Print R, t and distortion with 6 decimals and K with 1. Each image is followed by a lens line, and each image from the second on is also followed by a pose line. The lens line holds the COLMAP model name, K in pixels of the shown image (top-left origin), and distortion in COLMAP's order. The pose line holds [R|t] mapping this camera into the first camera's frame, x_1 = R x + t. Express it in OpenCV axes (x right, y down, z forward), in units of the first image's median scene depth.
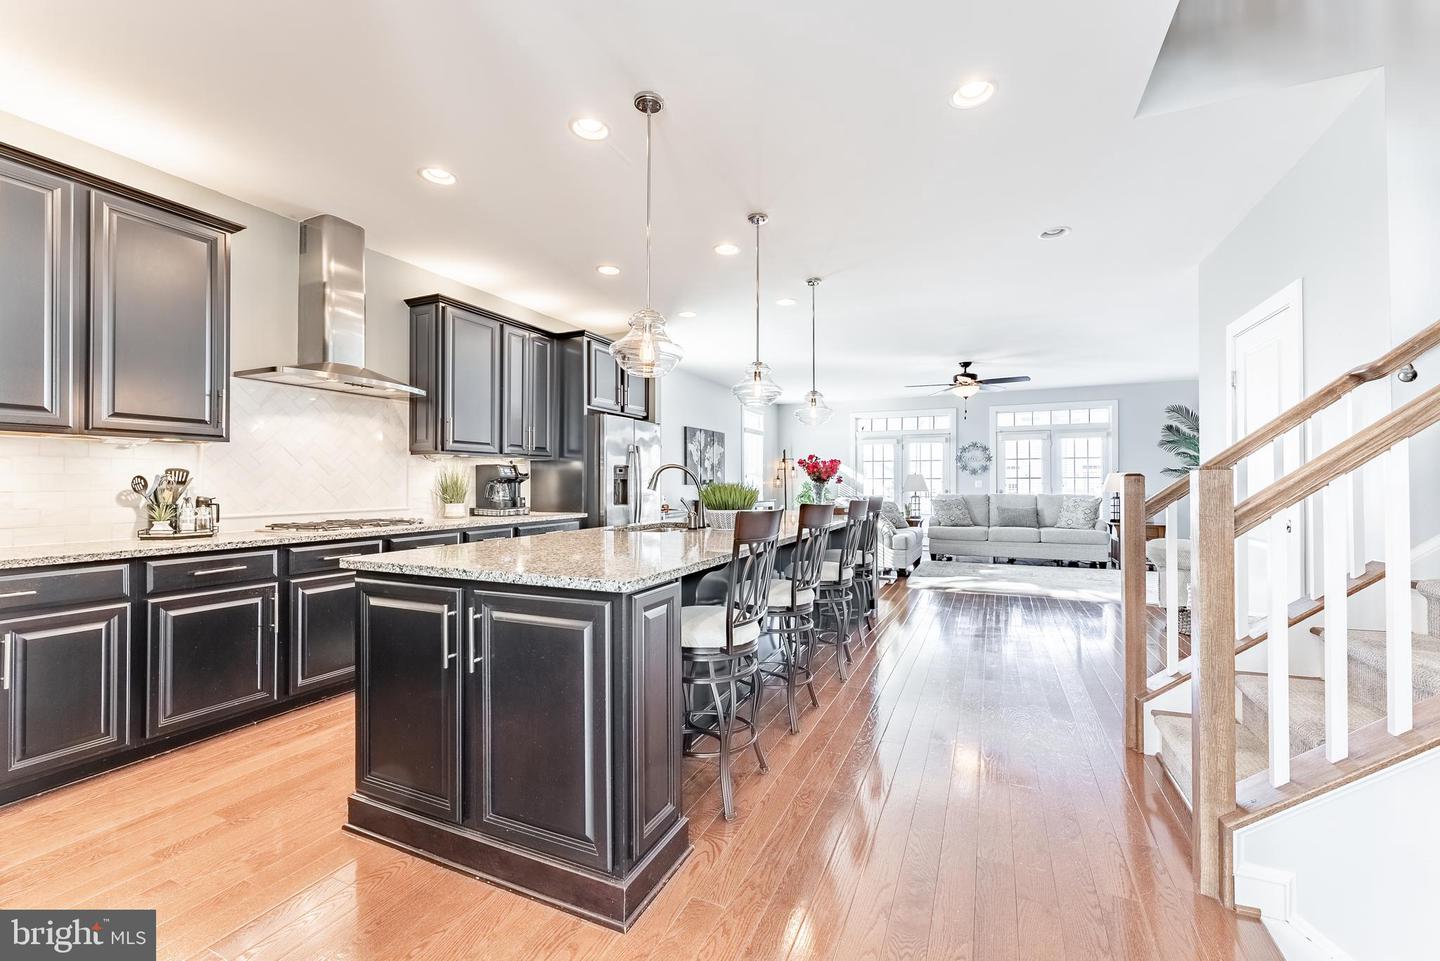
lens RADIAL K [[569.7, 0, 720.7], [0, 569.7, 478.0], [0, 0, 1]] dist [-0.001983, 0.000388]
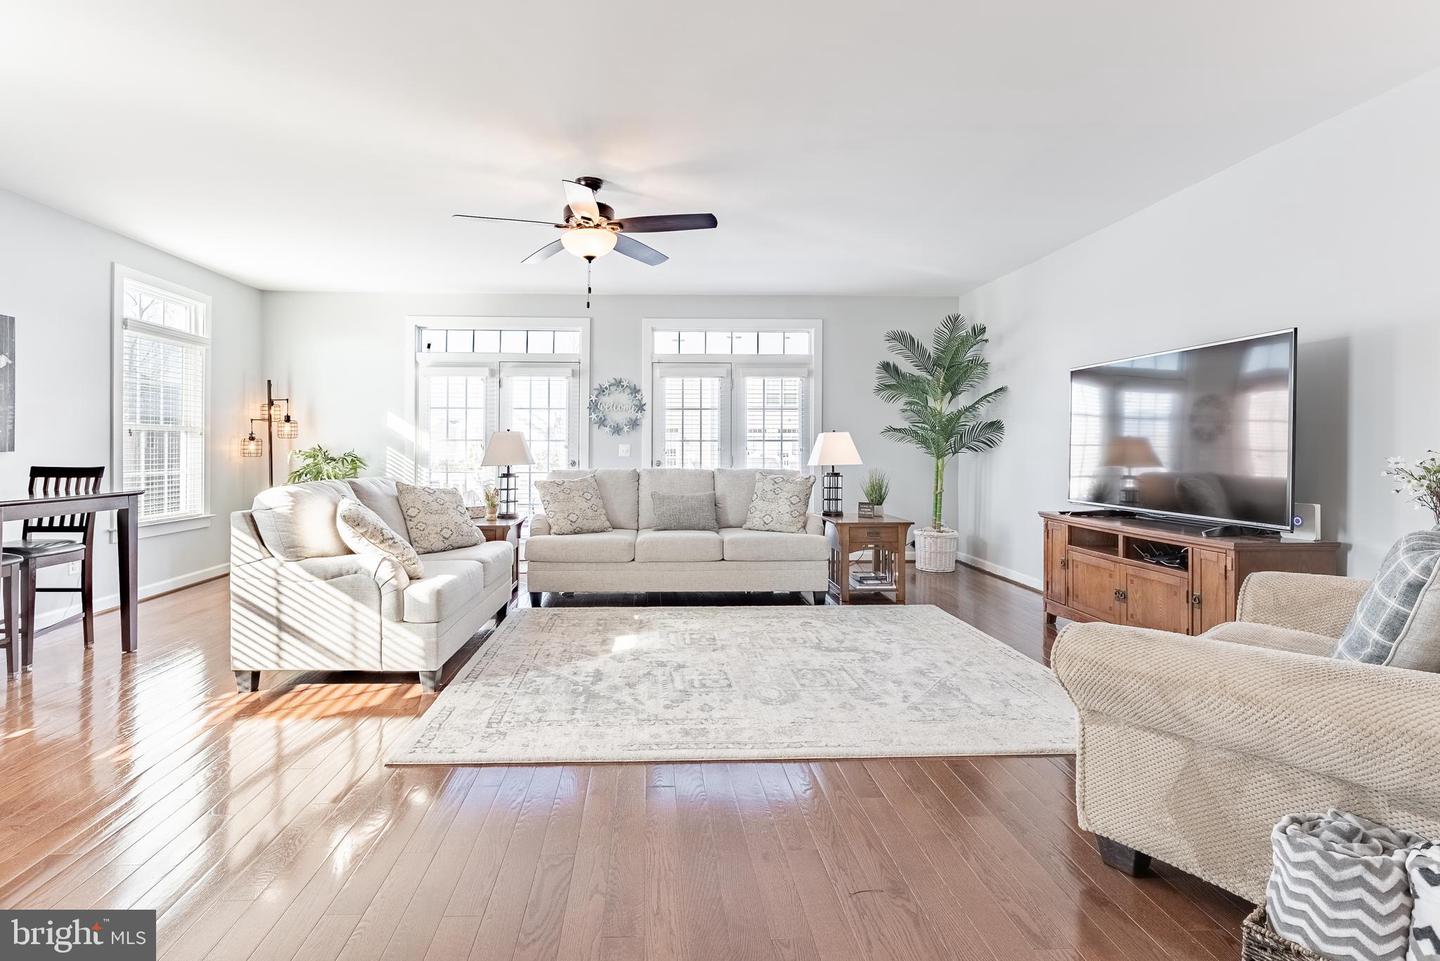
lens RADIAL K [[651.0, 0, 653.2], [0, 651.0, 465.1], [0, 0, 1]] dist [-0.006580, 0.002581]
pose [[0.901655, -0.009121, 0.432360, 0.464997], [-0.006974, 0.999341, 0.035626, 0.004704], [-0.432400, -0.035138, 0.900997, 0.937625]]
